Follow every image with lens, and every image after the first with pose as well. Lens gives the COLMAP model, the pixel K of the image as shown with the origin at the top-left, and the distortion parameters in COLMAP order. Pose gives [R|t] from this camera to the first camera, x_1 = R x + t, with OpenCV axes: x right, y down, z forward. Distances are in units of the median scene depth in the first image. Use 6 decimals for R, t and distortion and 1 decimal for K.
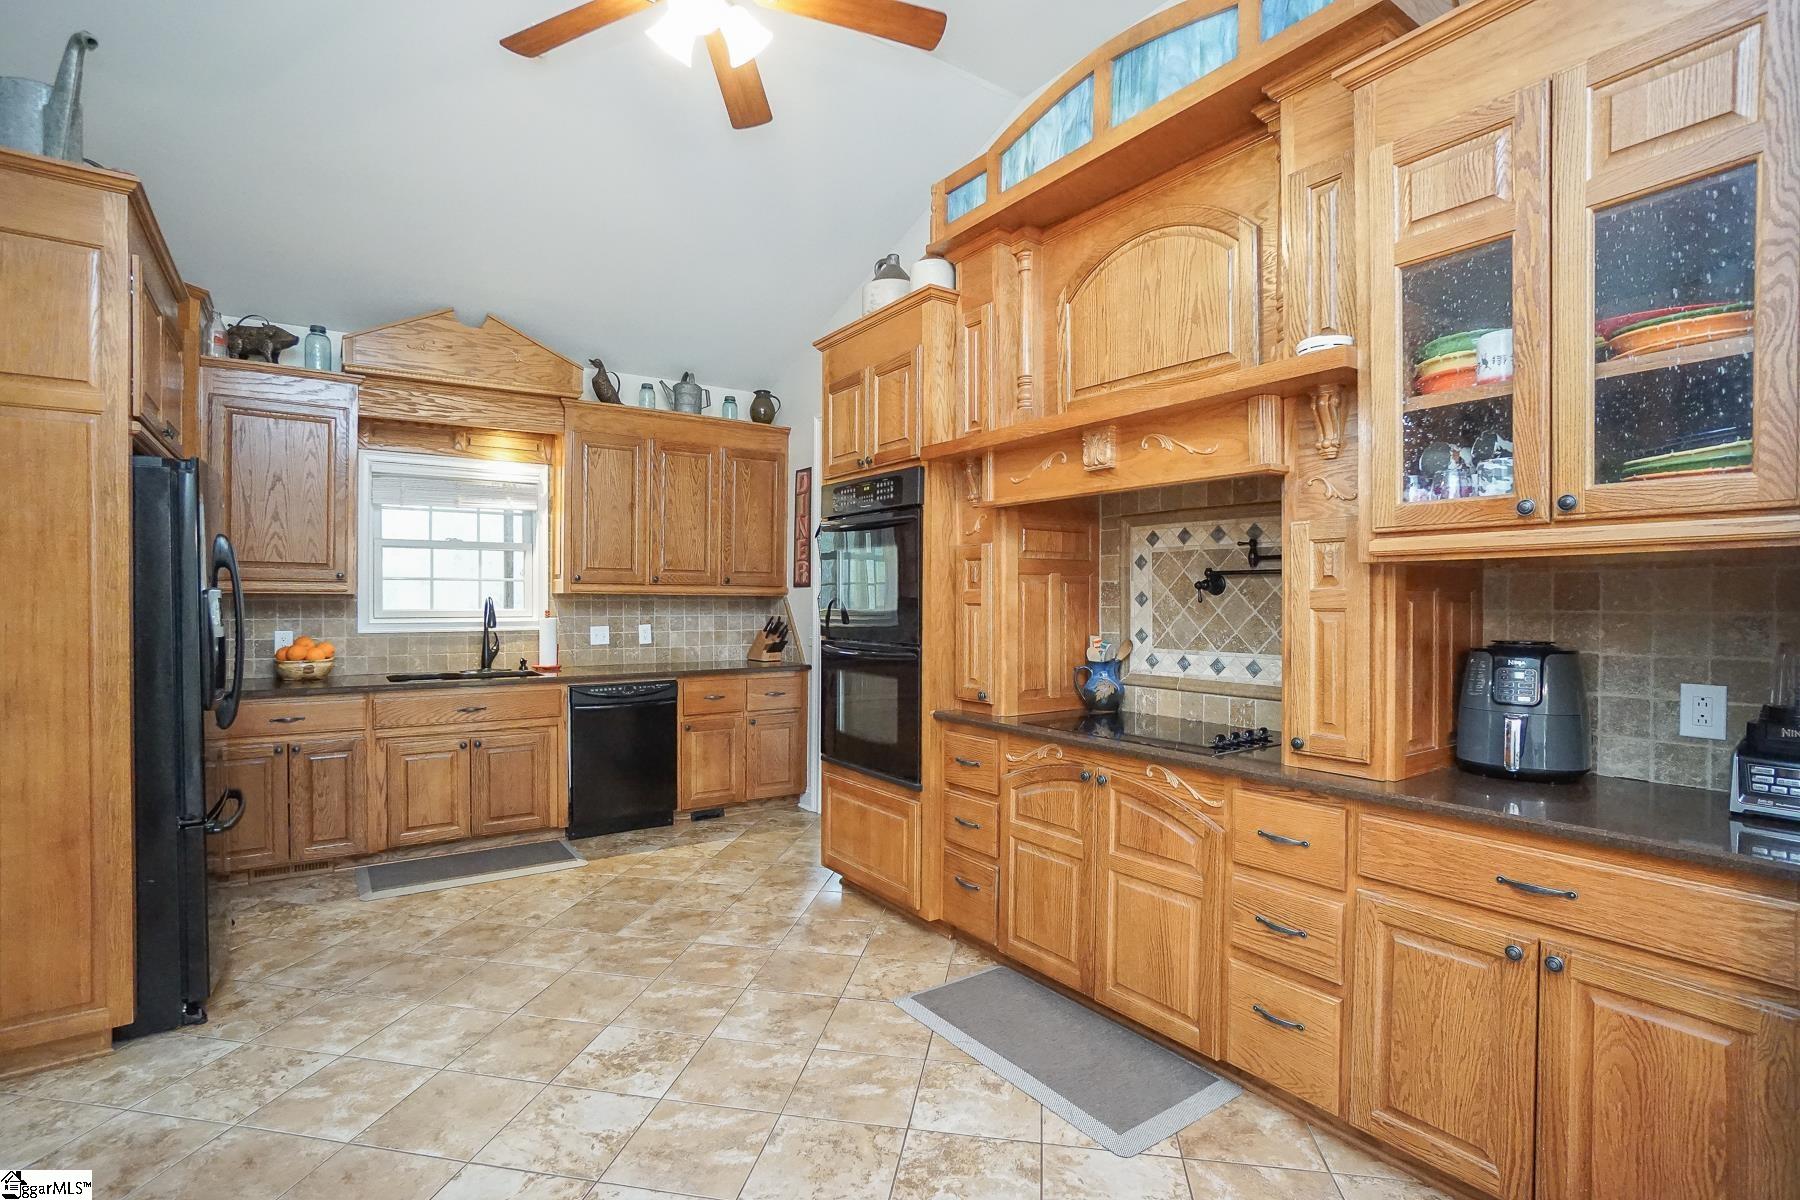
lens RADIAL K [[873.0, 0, 900.3], [0, 873.0, 608.8], [0, 0, 1]] dist [0.002508, 0.002401]
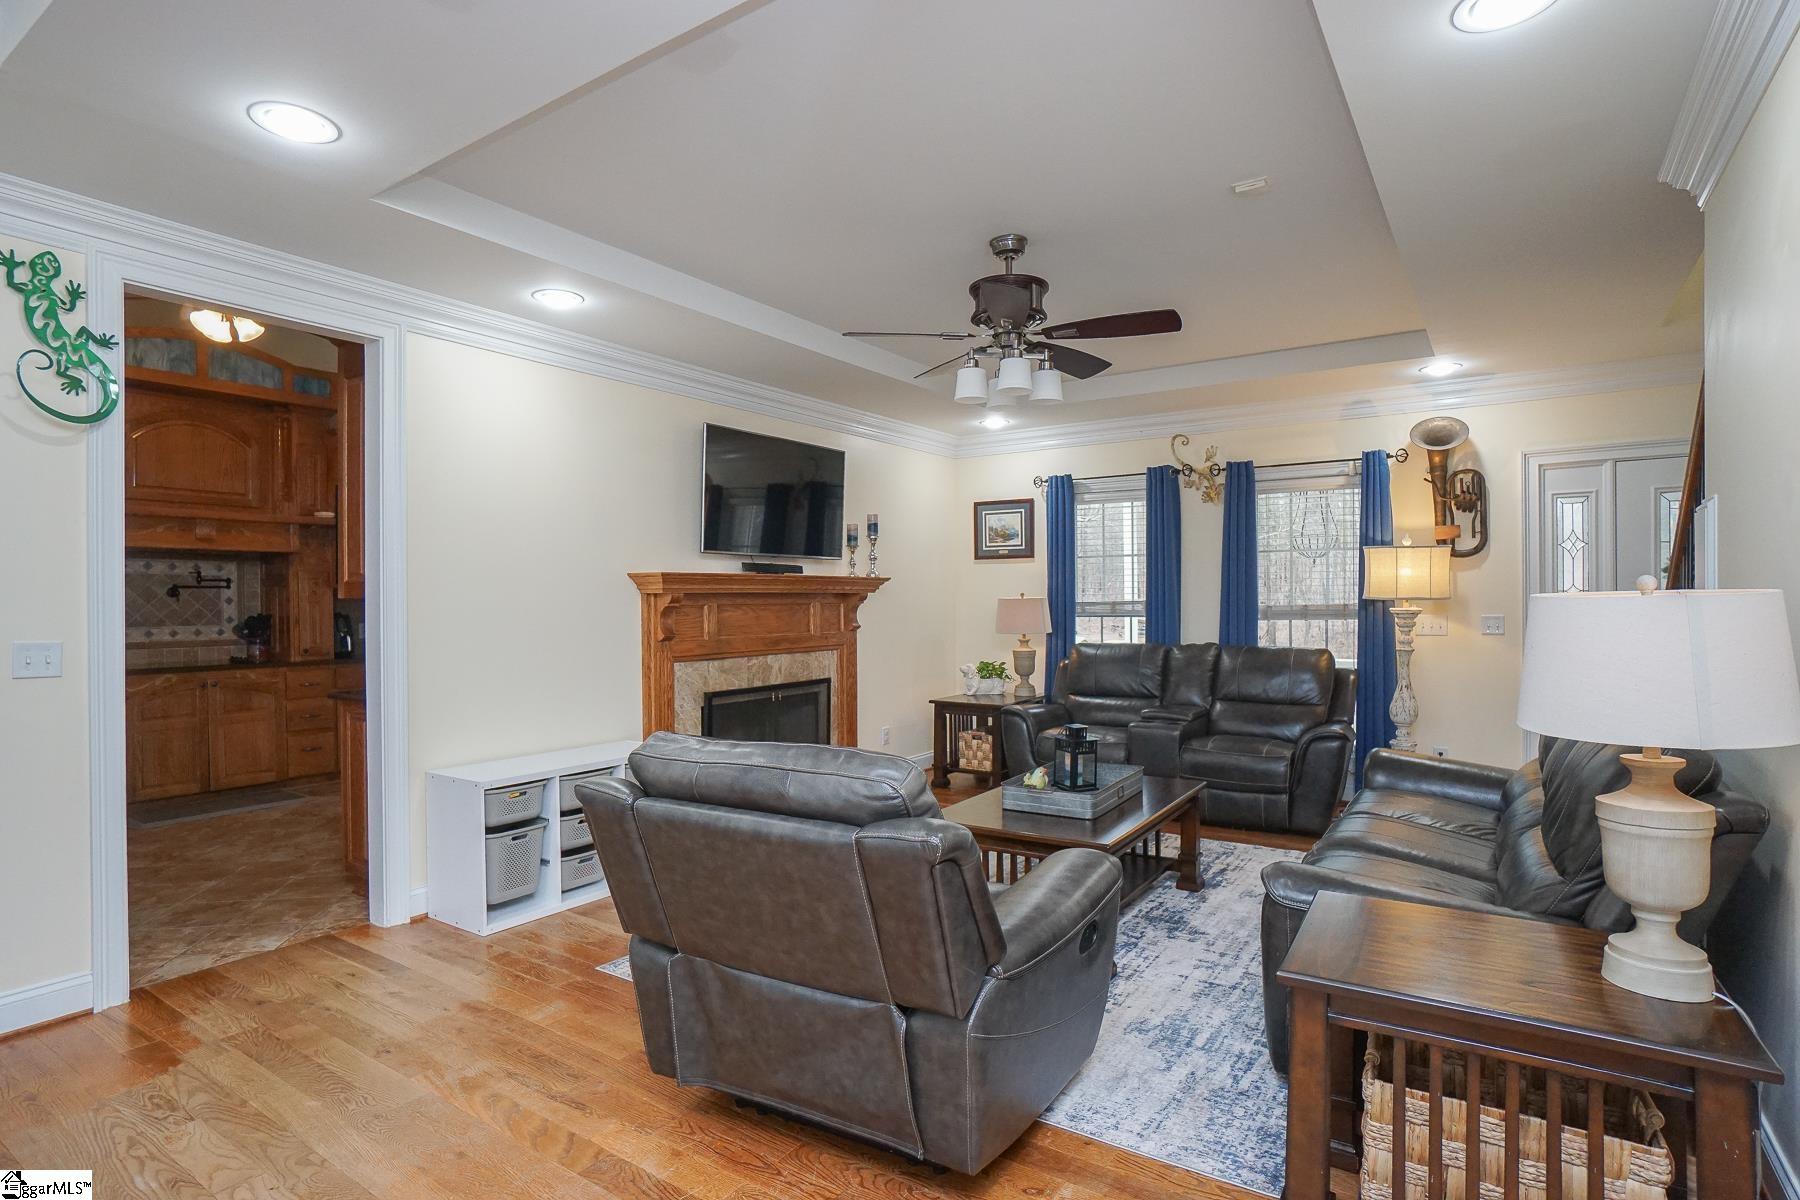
lens RADIAL K [[915.8, 0, 898.2], [0, 915.8, 604.3], [0, 0, 1]] dist [0.001254, 0.001269]
pose [[-0.368178, -0.011222, 0.929688, -2.220304], [0.009796, 0.999825, 0.015948, -0.018423], [-0.929704, 0.014979, -0.368003, 0.239983]]
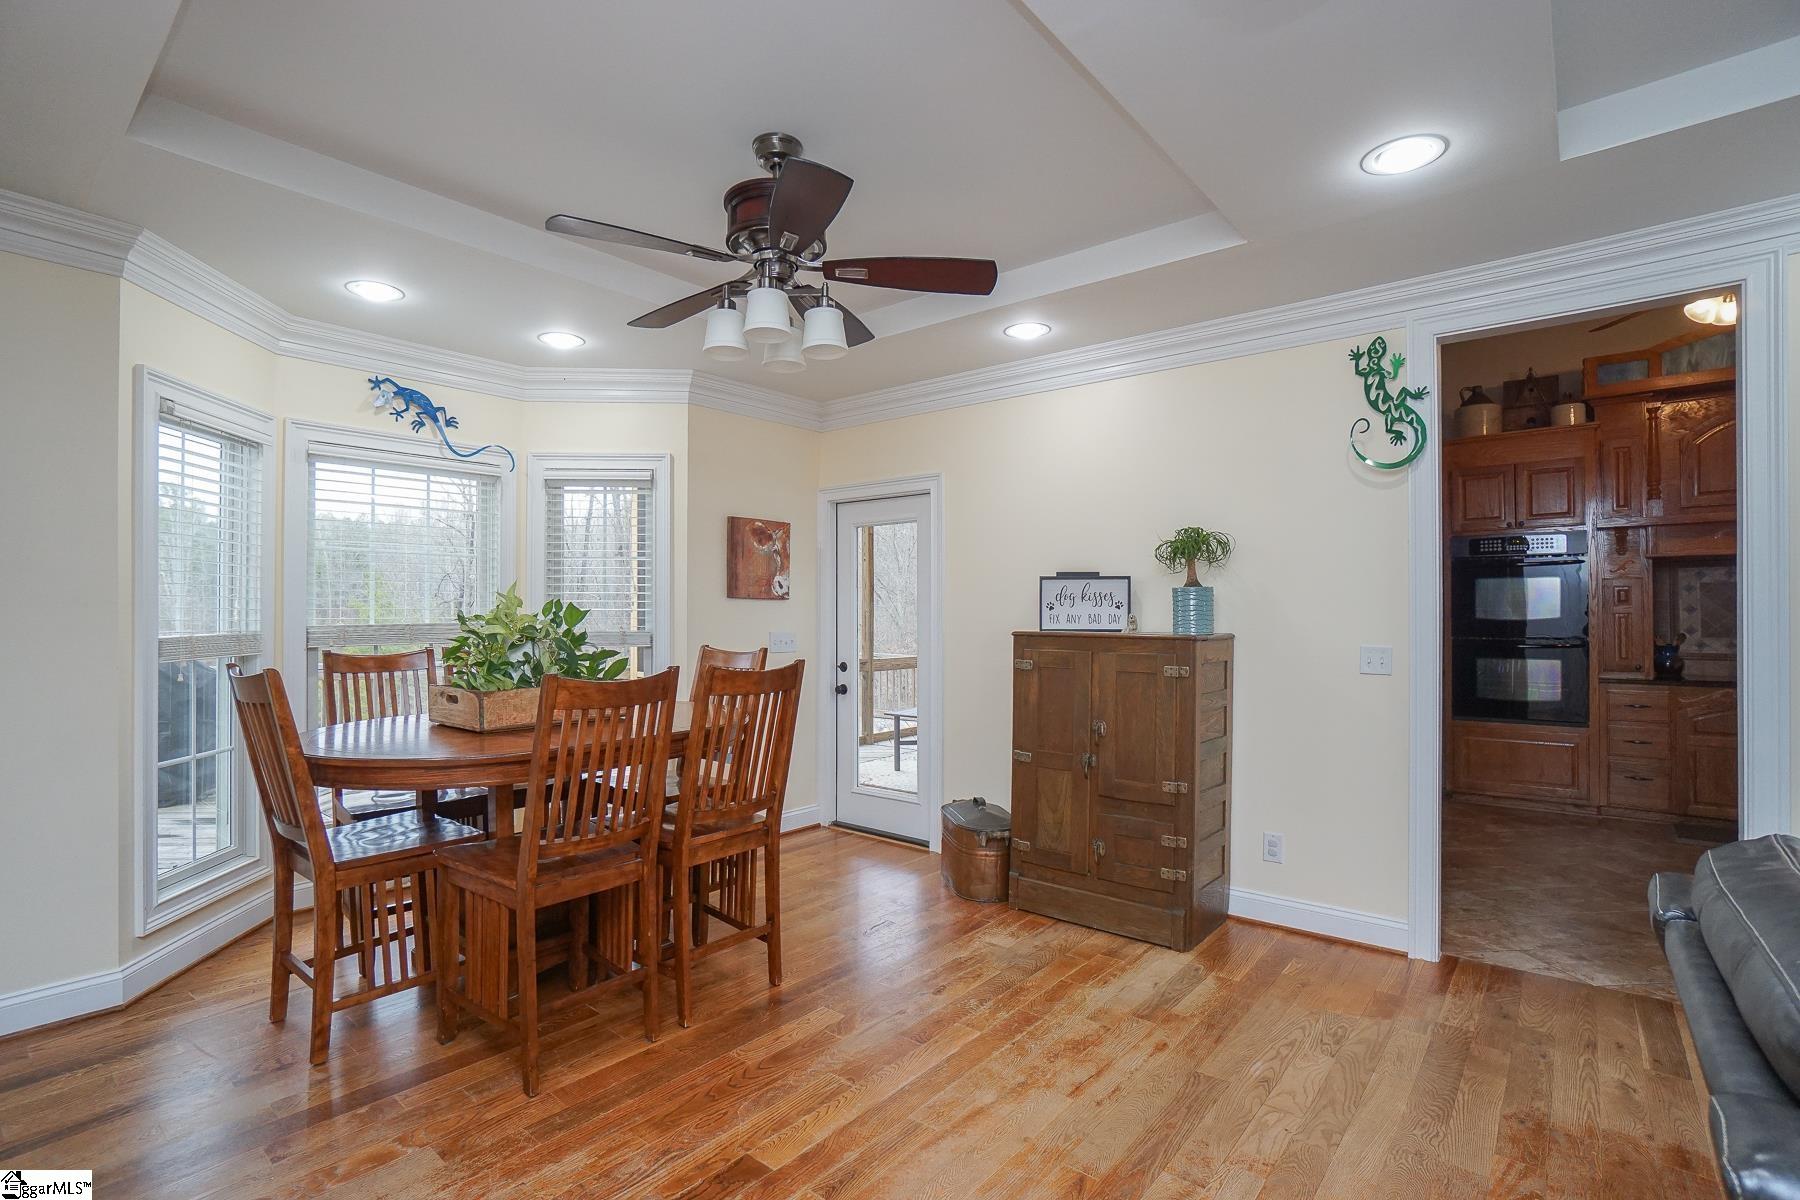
lens RADIAL K [[873.0, 0, 910.7], [0, 873.0, 604.3], [0, 0, 1]] dist [0.002508, 0.002401]
pose [[0.950829, -0.008327, 0.309605, -1.889080], [0.013469, 0.999805, -0.014473, -0.018987], [-0.309424, 0.017931, 0.950755, -0.280511]]
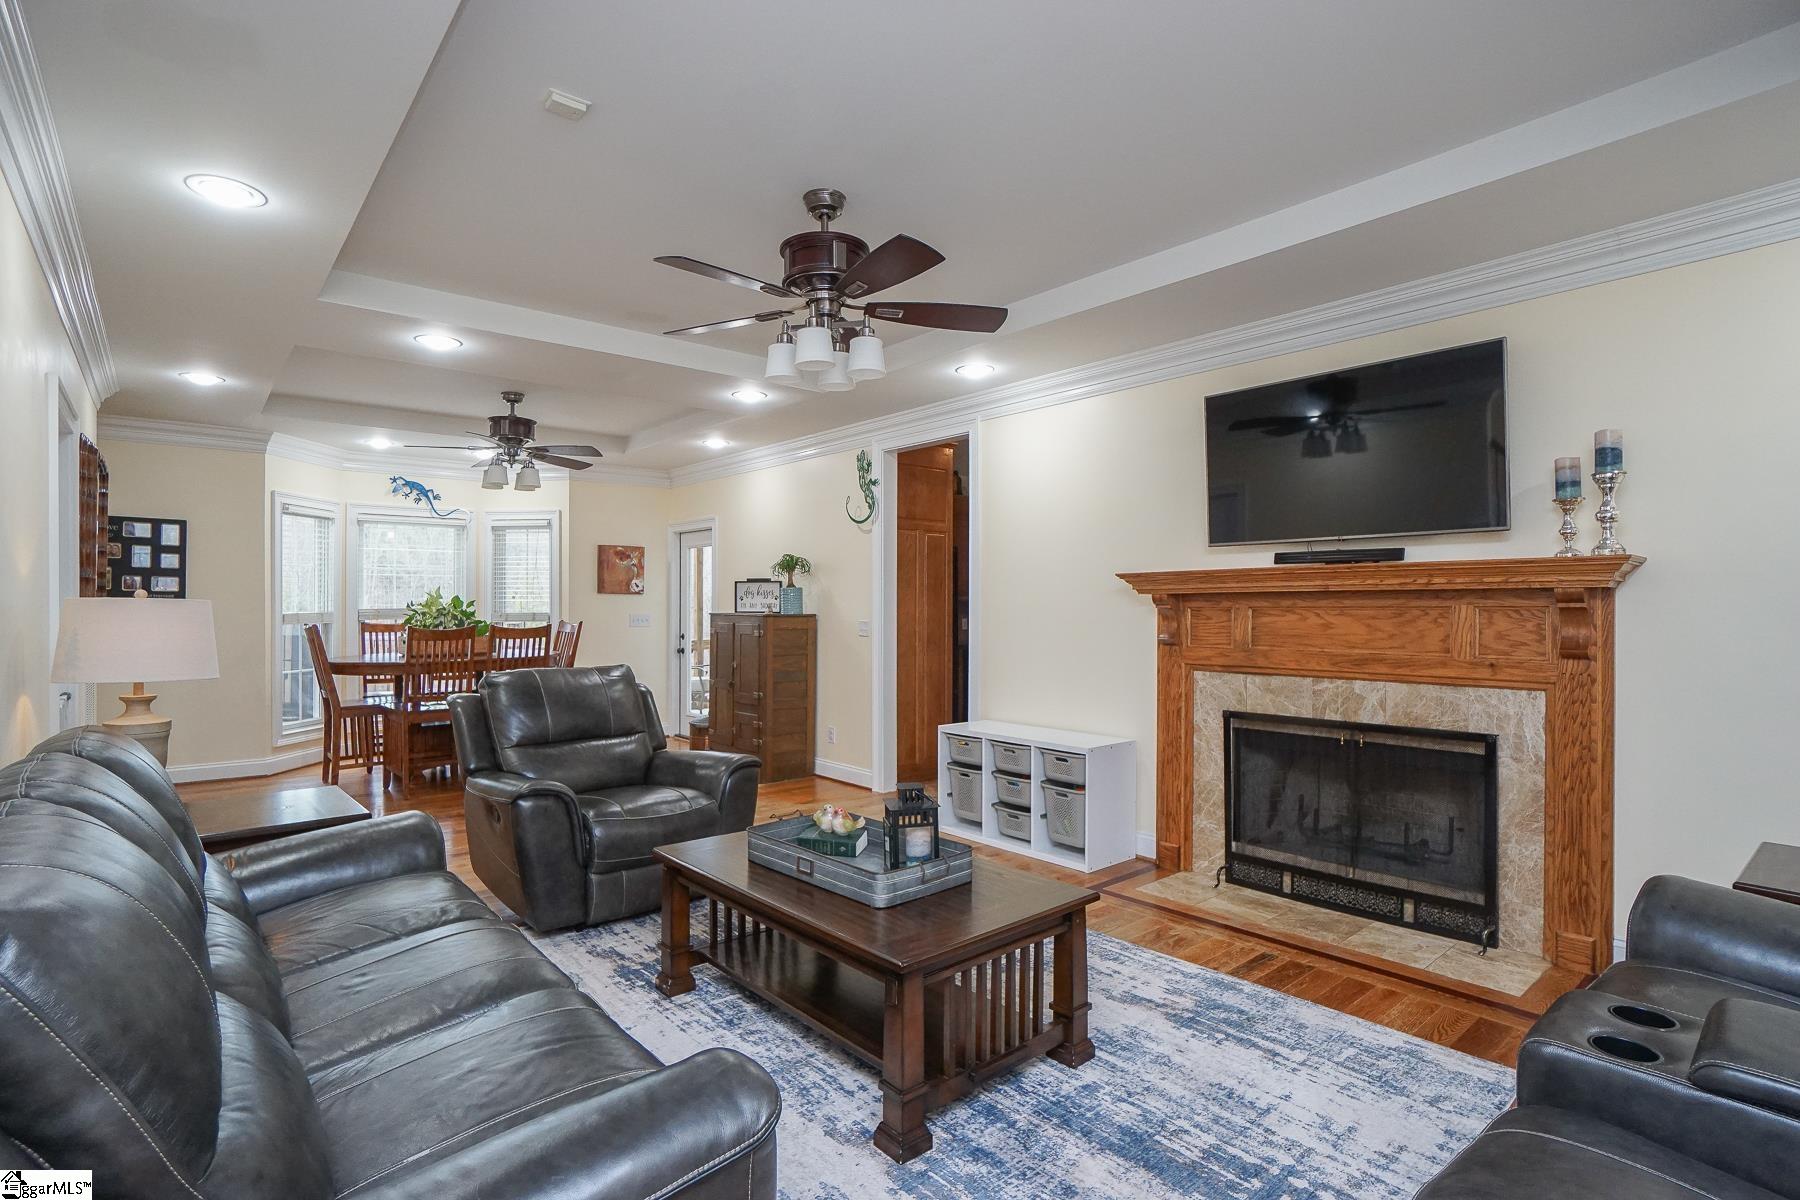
lens RADIAL K [[873.0, 0, 888.5], [0, 873.0, 600.0], [0, 0, 1]] dist [0.002508, 0.002401]
pose [[0.992013, -0.008861, 0.125828, -0.994268], [0.010635, 0.999853, -0.013438, 0.013735], [-0.125690, 0.014669, 0.991961, -1.696216]]
